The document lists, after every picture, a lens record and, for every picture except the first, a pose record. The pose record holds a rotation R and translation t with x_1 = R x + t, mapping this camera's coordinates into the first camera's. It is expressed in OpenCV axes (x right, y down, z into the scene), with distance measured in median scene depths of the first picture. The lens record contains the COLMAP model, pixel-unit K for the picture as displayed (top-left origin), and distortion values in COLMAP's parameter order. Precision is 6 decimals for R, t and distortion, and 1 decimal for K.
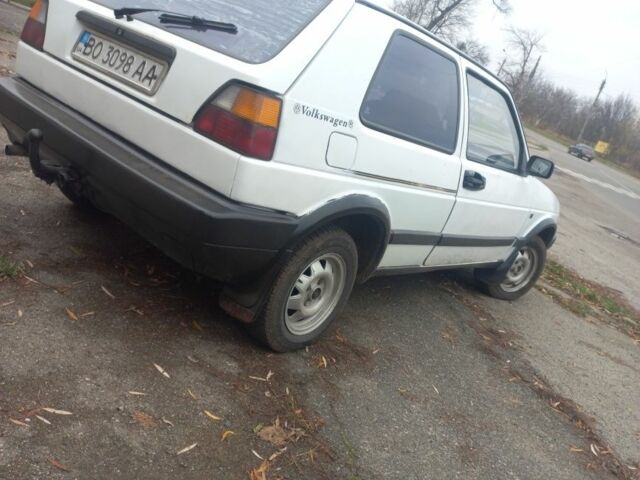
lens RADIAL K [[602.6, 0, 318.9], [0, 602.6, 226.6], [0, 0, 1]] dist [0.144003, -0.251123]
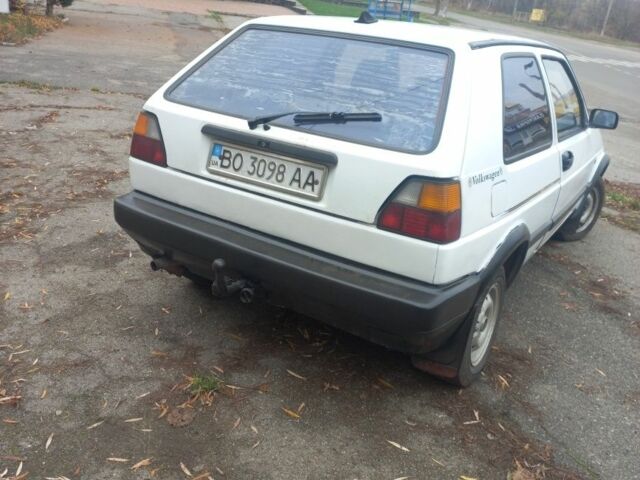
lens RADIAL K [[602.6, 0, 318.9], [0, 602.6, 226.6], [0, 0, 1]] dist [0.144003, -0.251123]
pose [[0.964225, -0.262906, 0.033927, -0.302151], [0.257649, 0.959569, 0.113329, -0.272252], [-0.062350, -0.100533, 0.992978, -0.024875]]
